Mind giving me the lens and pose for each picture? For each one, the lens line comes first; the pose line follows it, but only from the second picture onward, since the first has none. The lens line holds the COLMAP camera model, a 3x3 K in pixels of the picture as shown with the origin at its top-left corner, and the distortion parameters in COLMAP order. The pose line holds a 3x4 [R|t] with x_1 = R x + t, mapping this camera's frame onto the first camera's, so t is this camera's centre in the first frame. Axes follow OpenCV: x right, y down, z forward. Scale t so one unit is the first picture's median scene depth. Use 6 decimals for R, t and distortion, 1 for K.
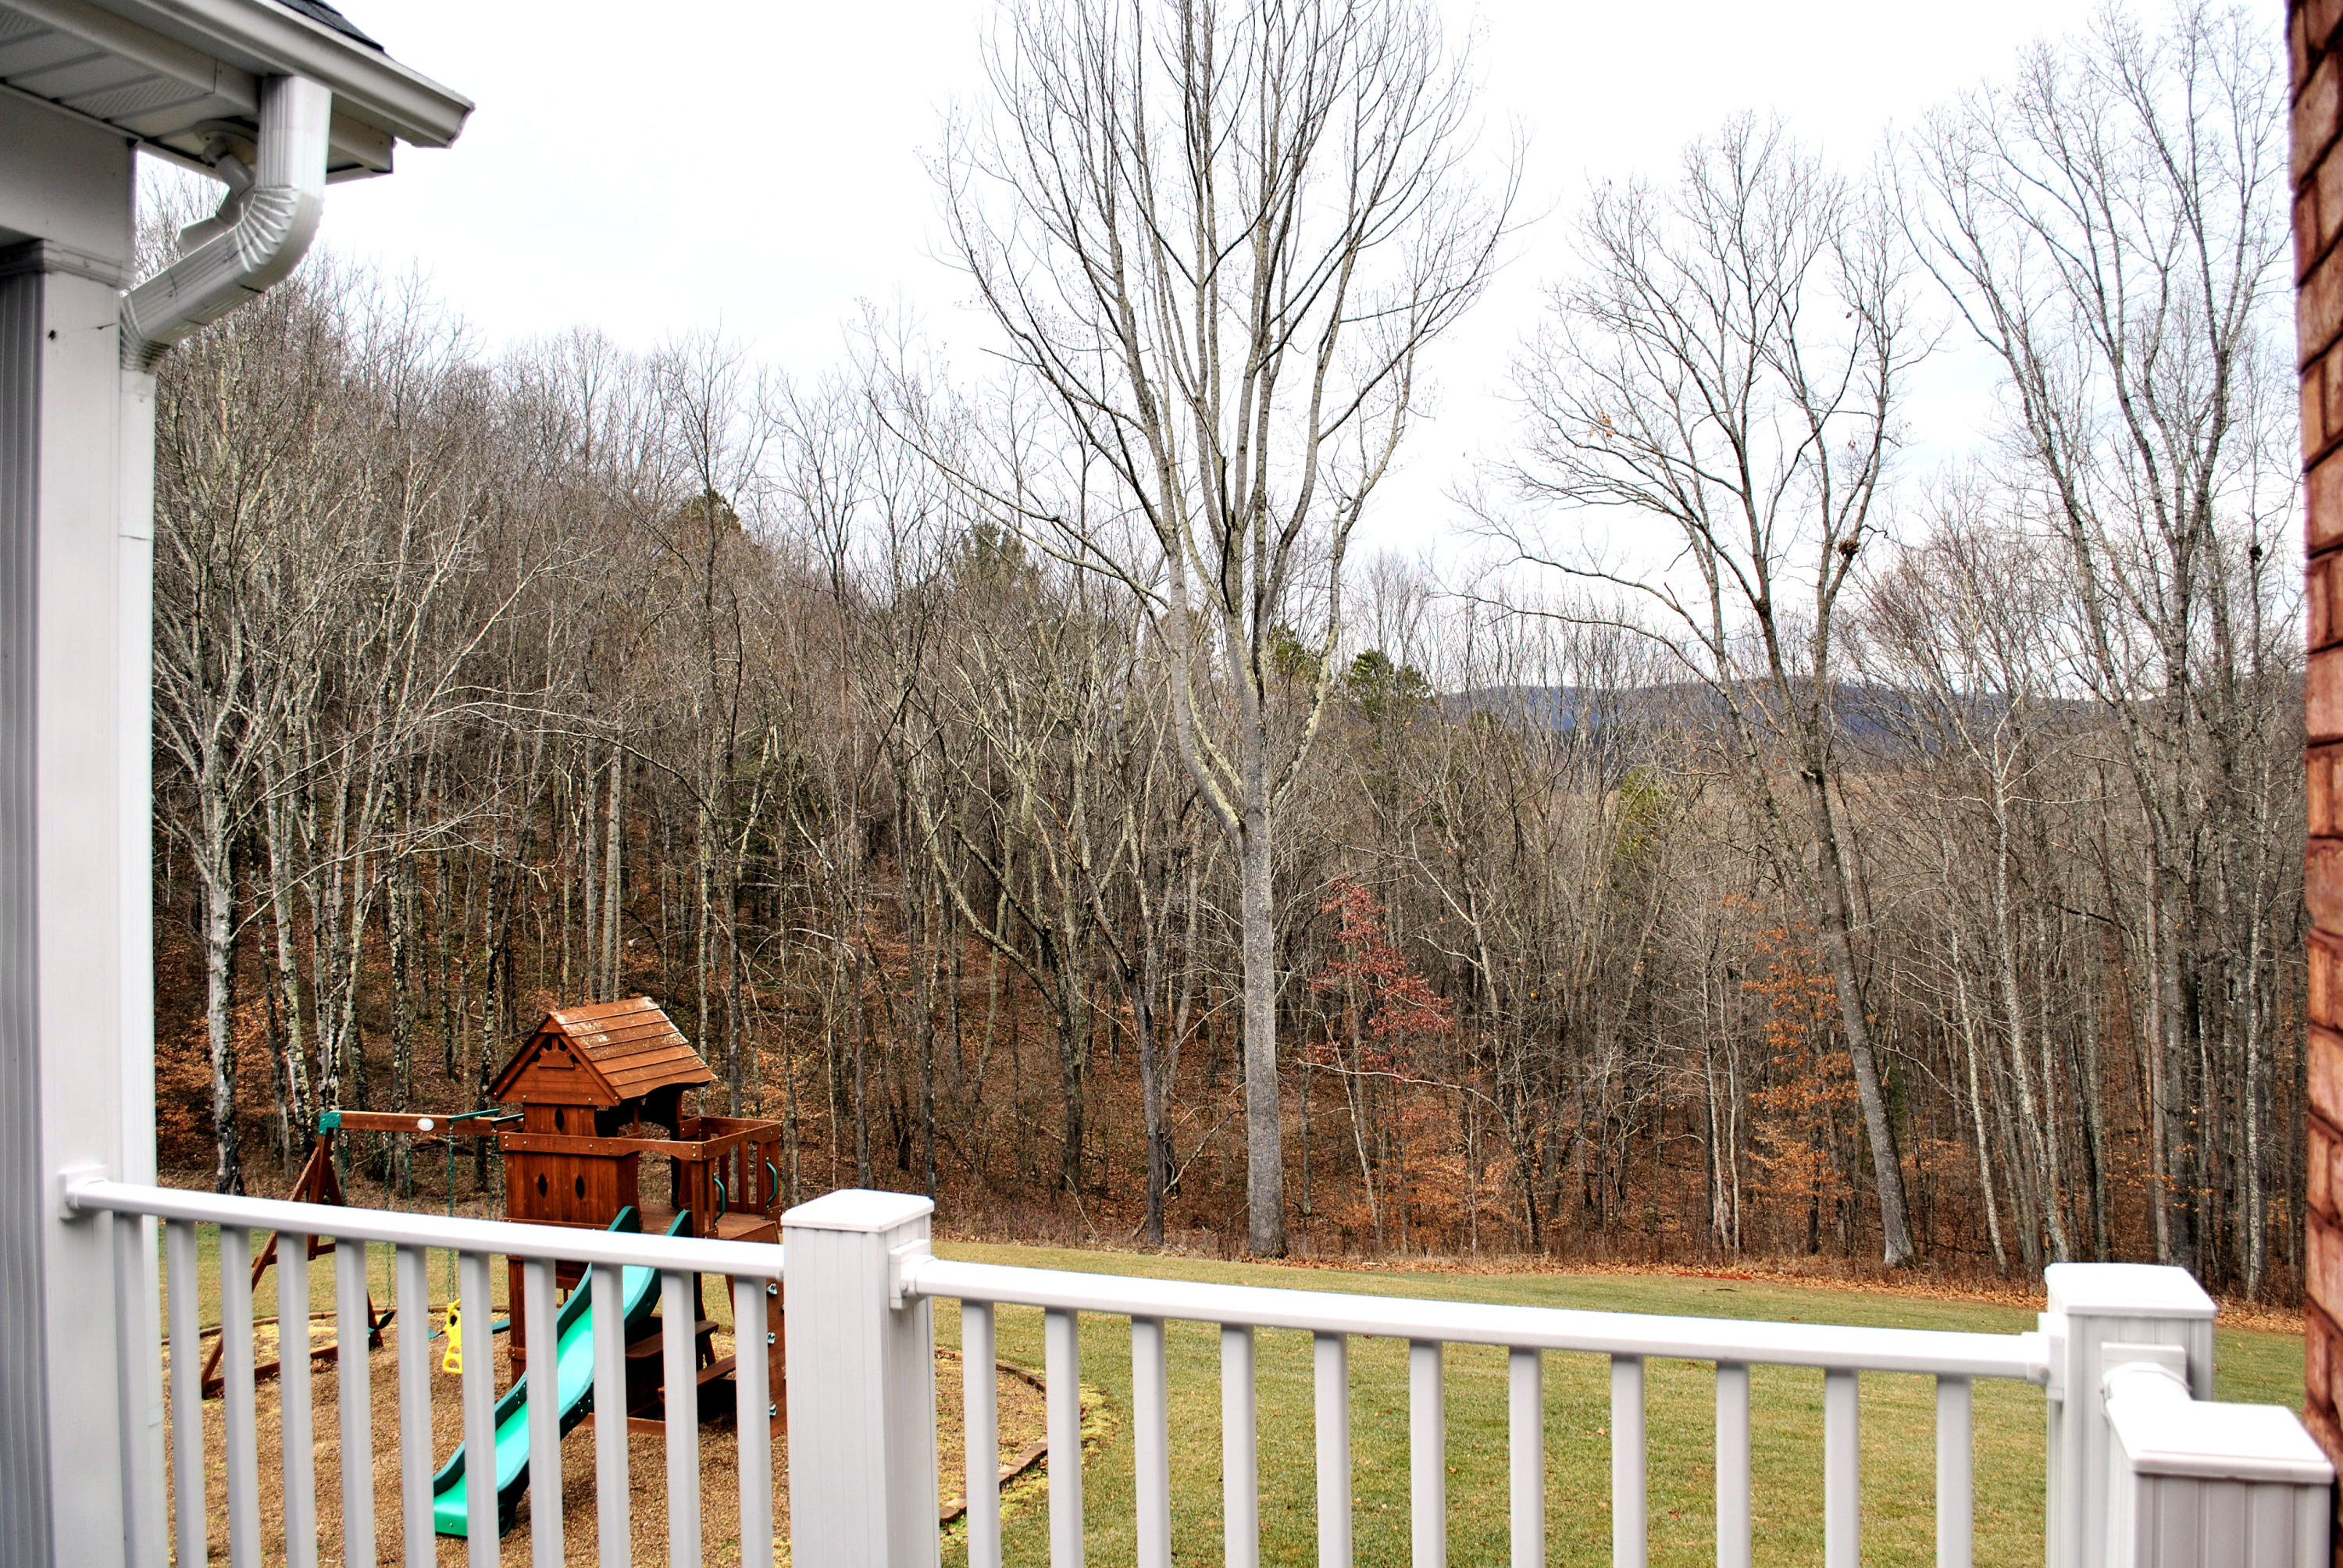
lens RADIAL K [[1874.4, 0, 1194.5], [0, 1874.4, 795.8], [0, 0, 1]] dist [-0.071448, 0.010119]
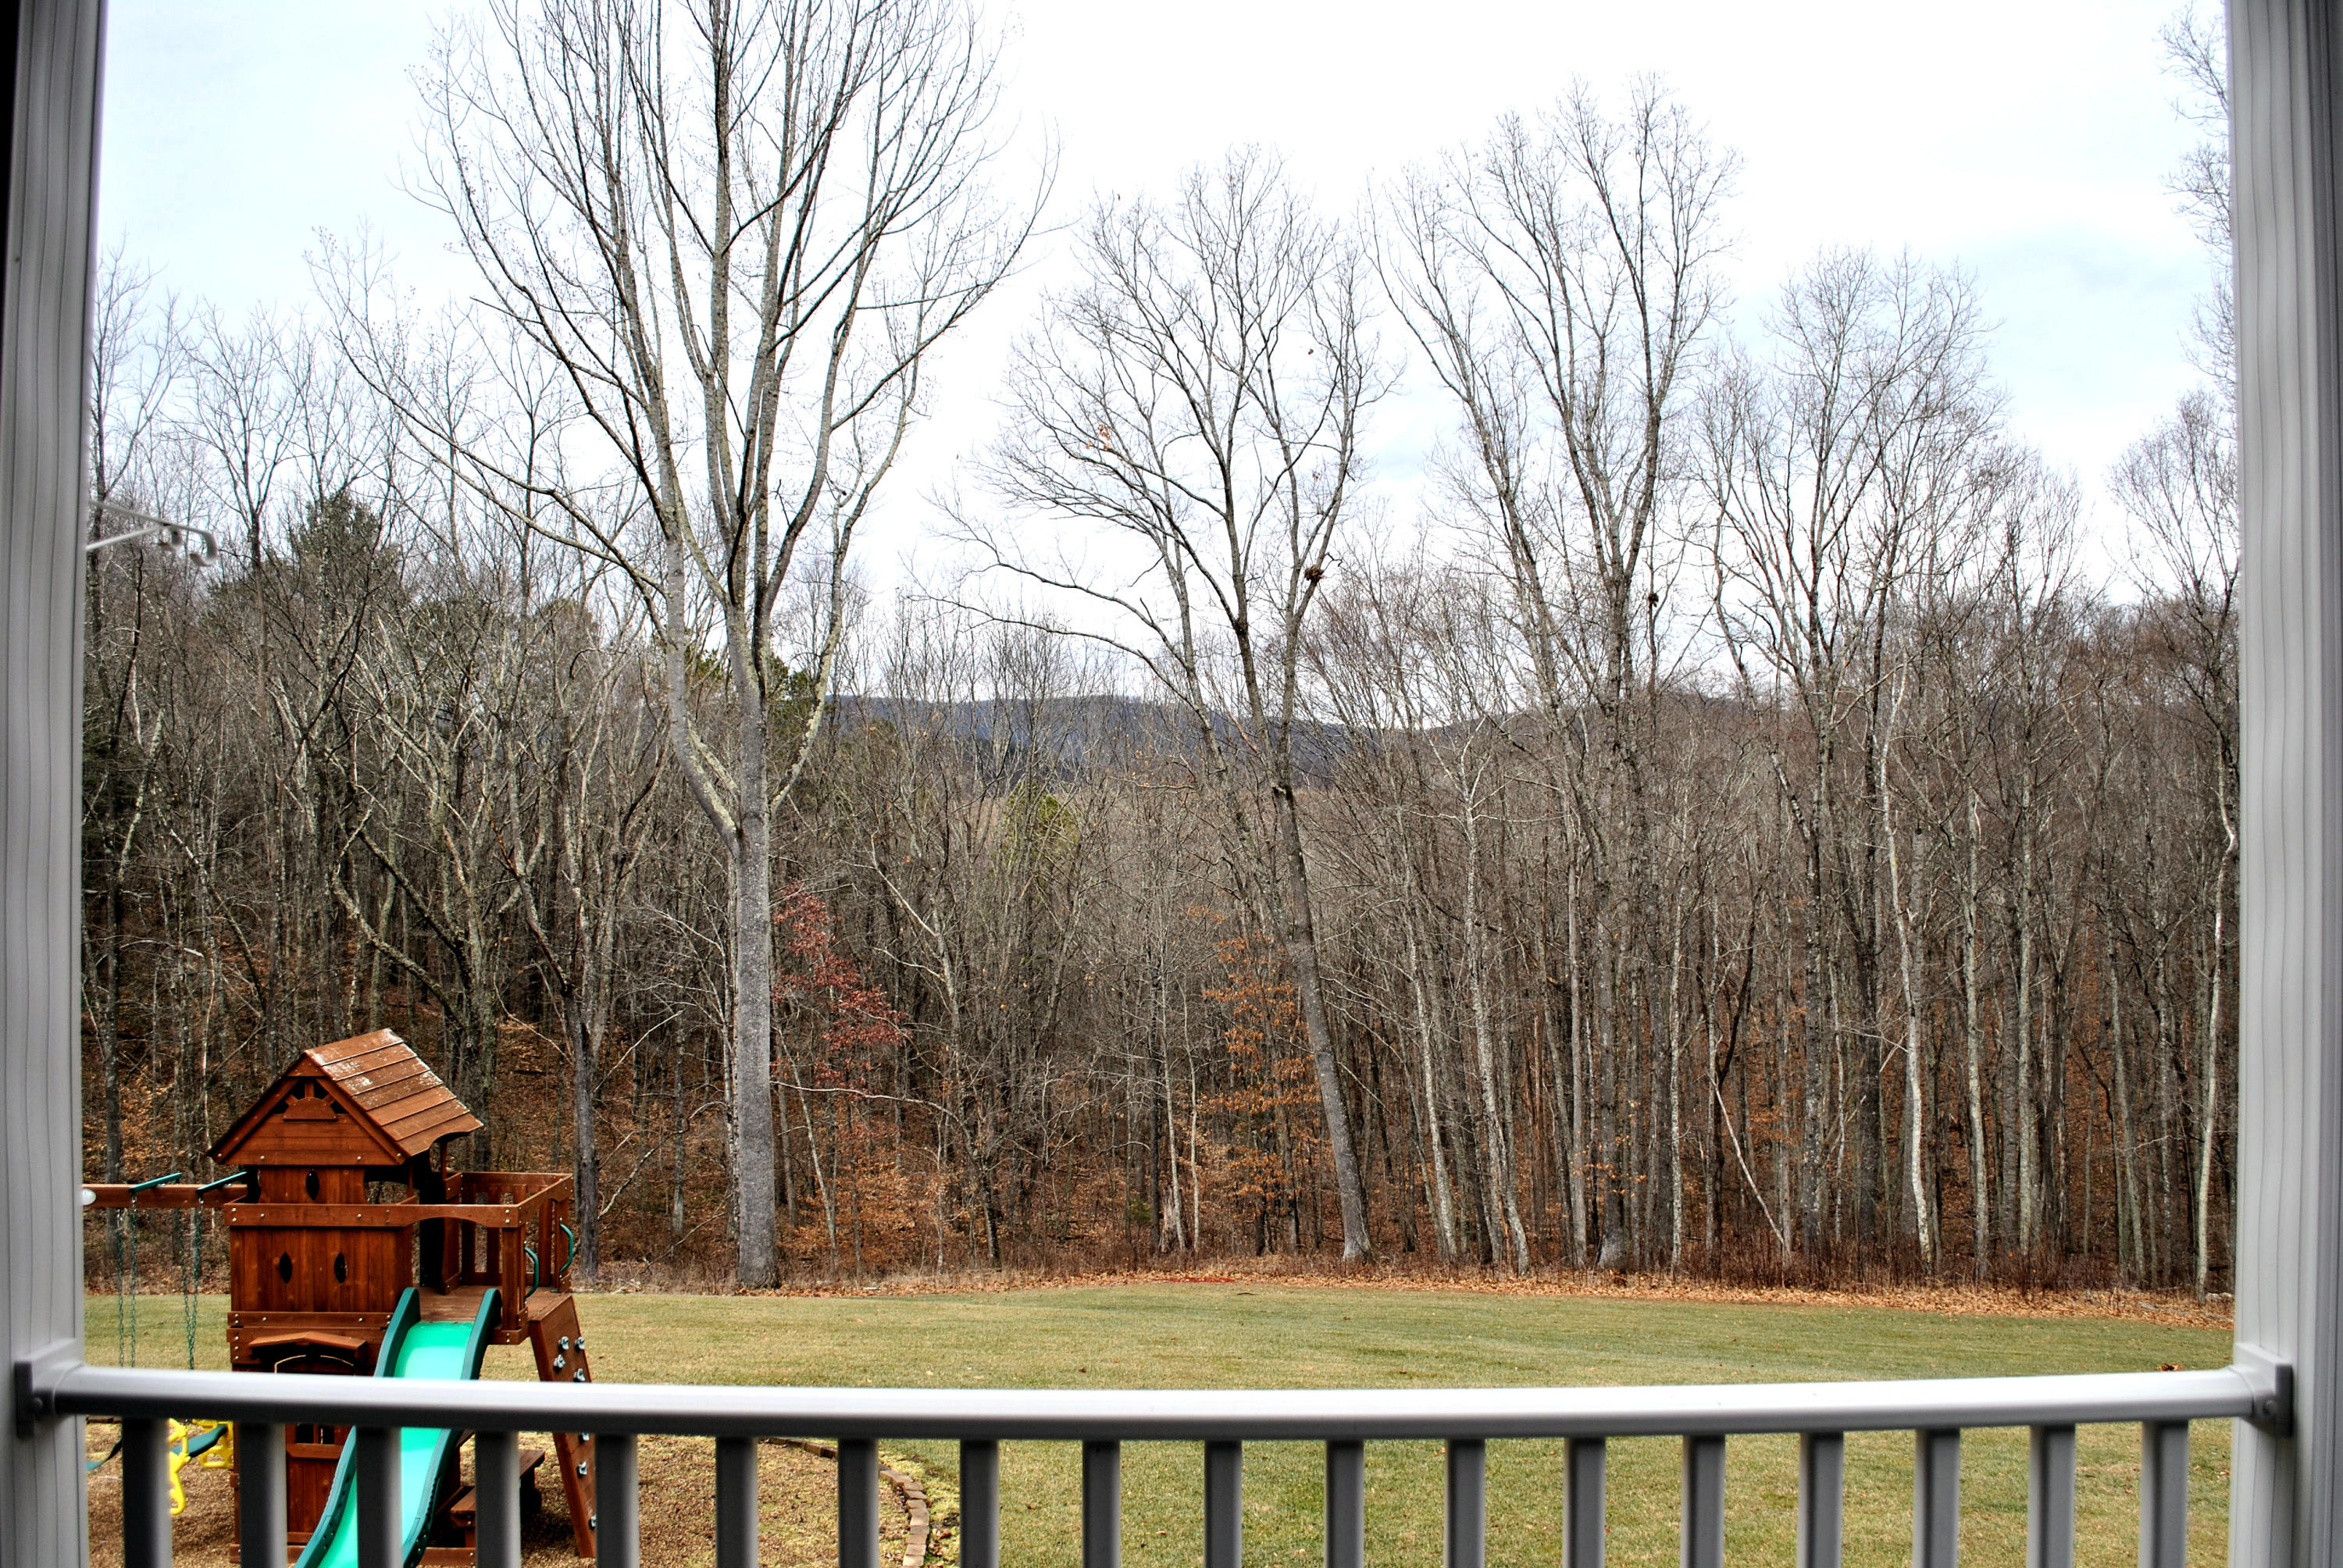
lens RADIAL K [[1874.4, 0, 1183.8], [0, 1874.4, 795.7], [0, 0, 1]] dist [-0.071448, 0.010119]
pose [[0.939673, 0.021422, 0.341404, -0.082227], [-0.019512, 0.999769, -0.009026, 0.002218], [-0.341518, 0.001820, 0.939873, 0.039861]]
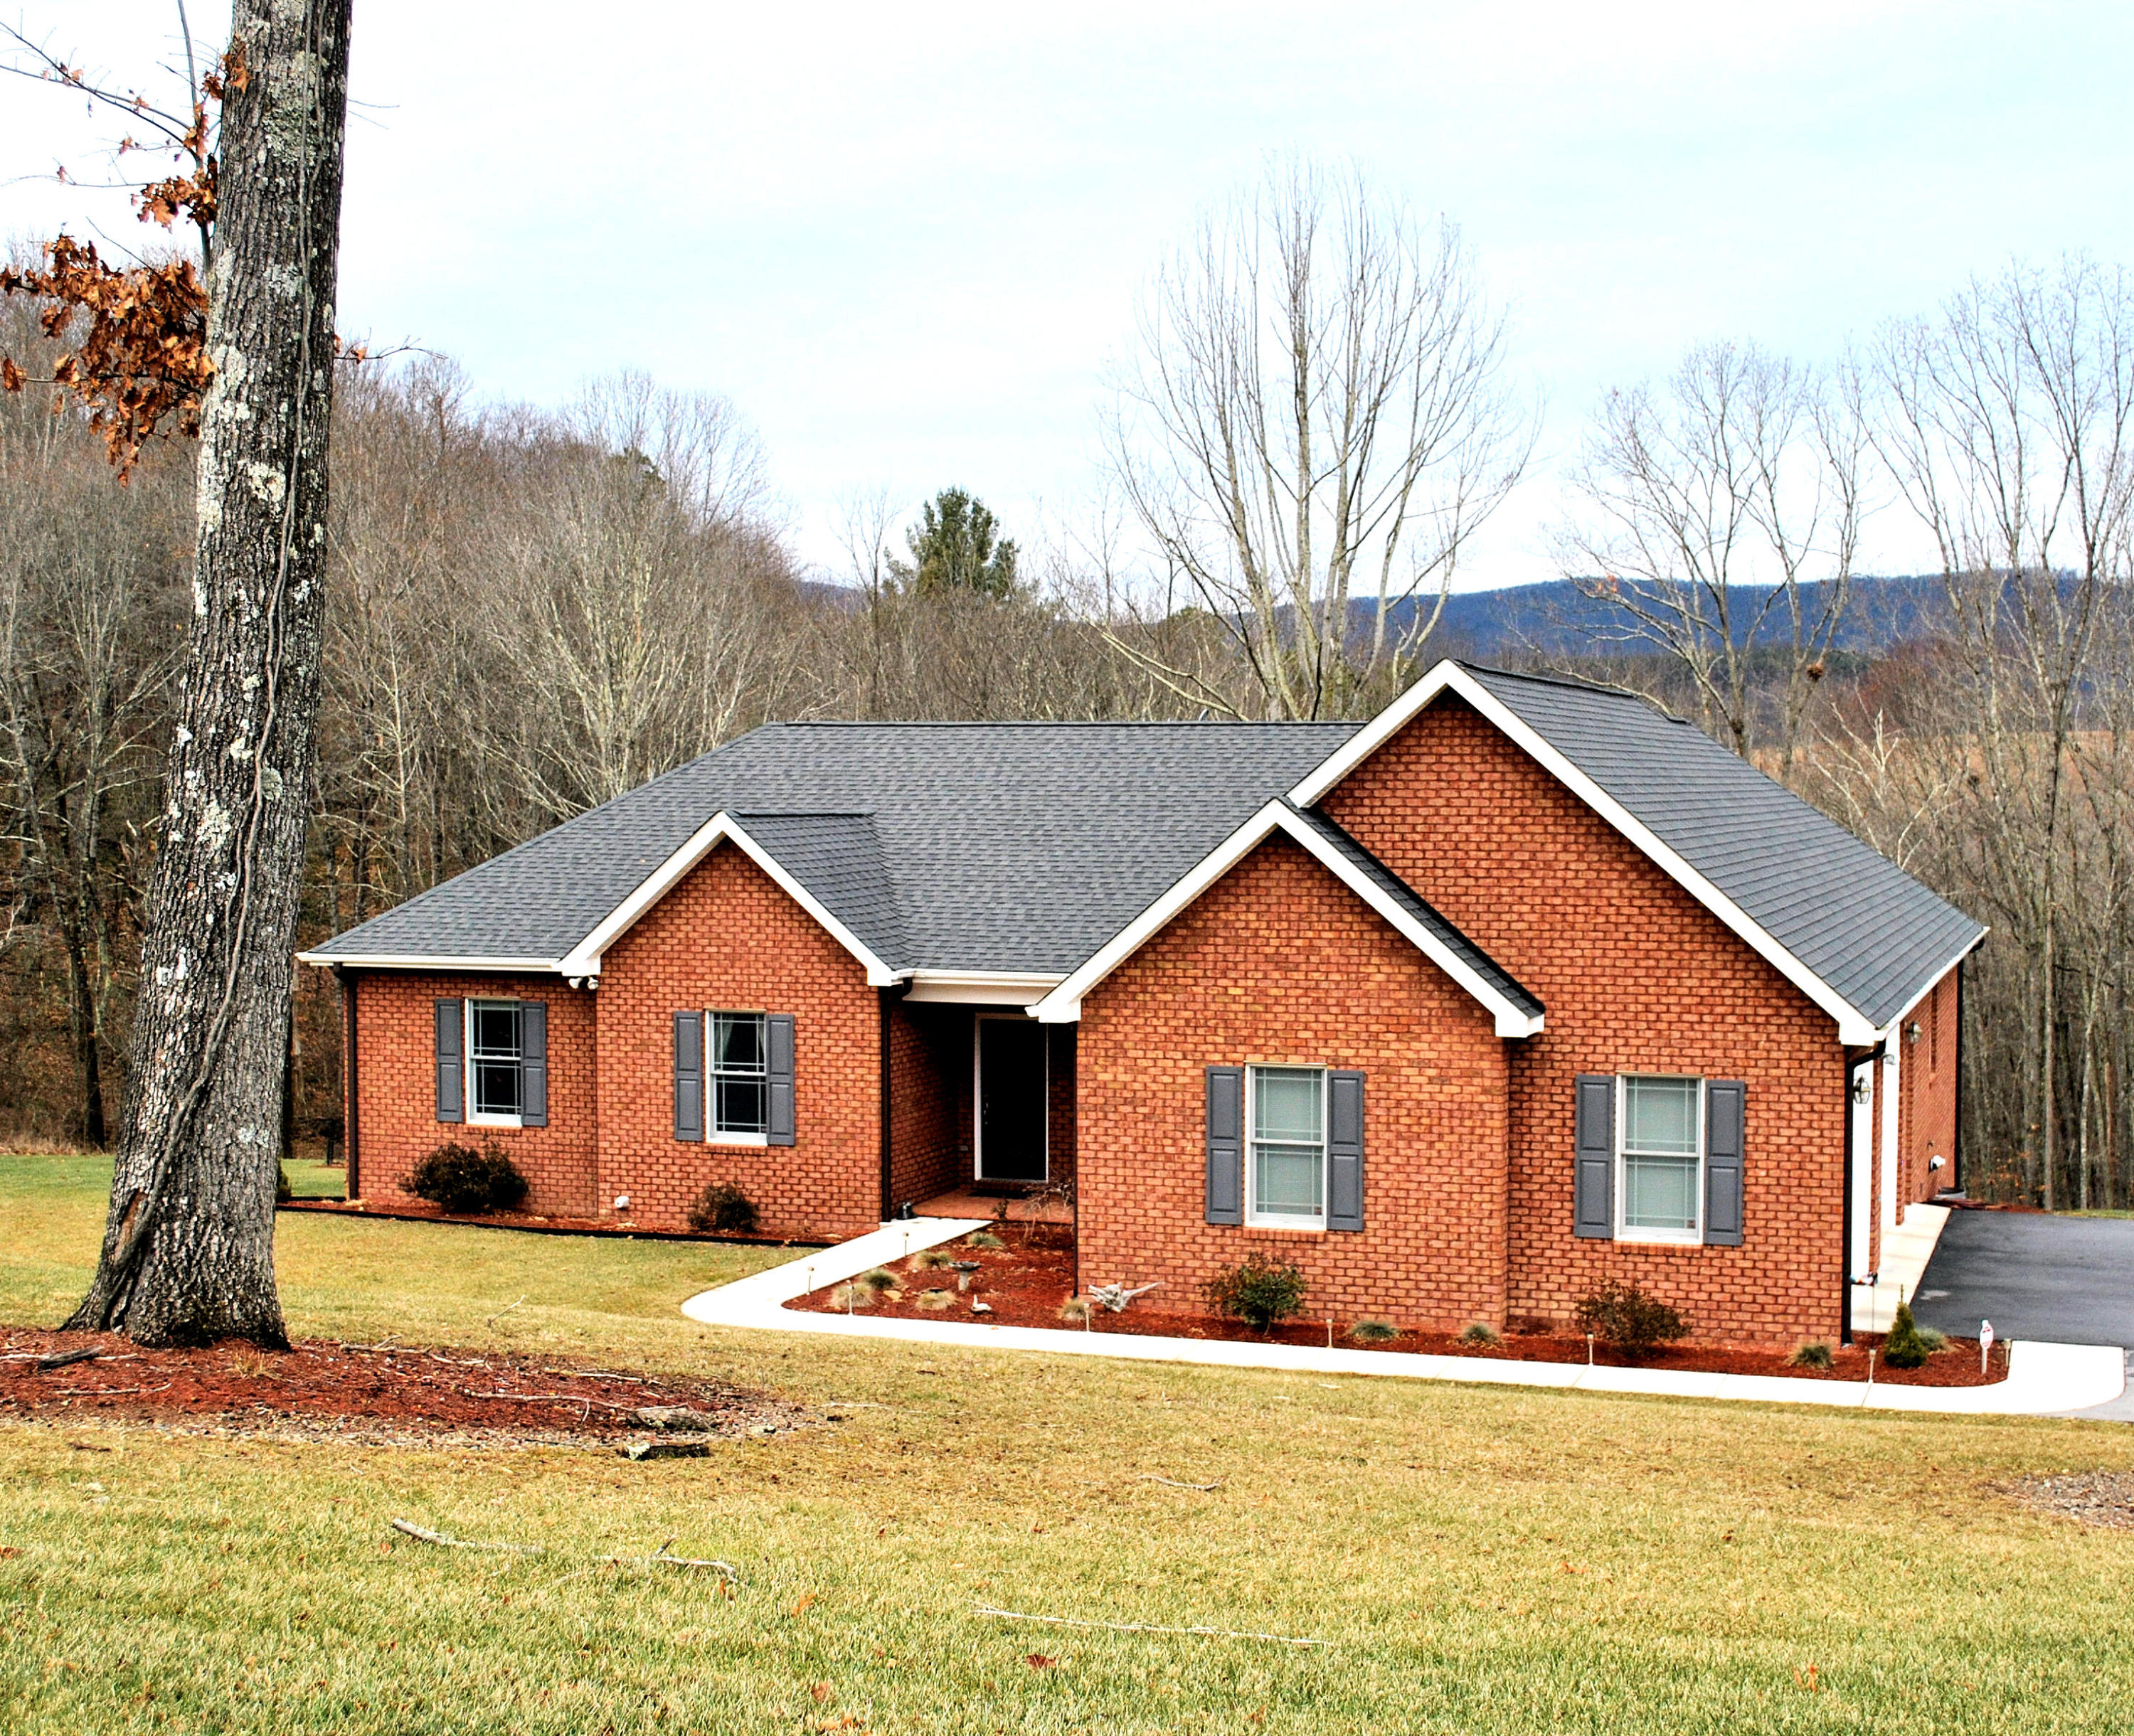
lens RADIAL K [[2899.2, 0, 1063.4], [0, 2899.2, 864.4], [0, 0, 1]] dist [-0.064537, 0.000000]
pose [[0.999840, 0.011469, -0.013748, -0.124985], [-0.010913, 0.999147, 0.039820, -0.087310], [0.014193, -0.039663, 0.999112, -1.005133]]
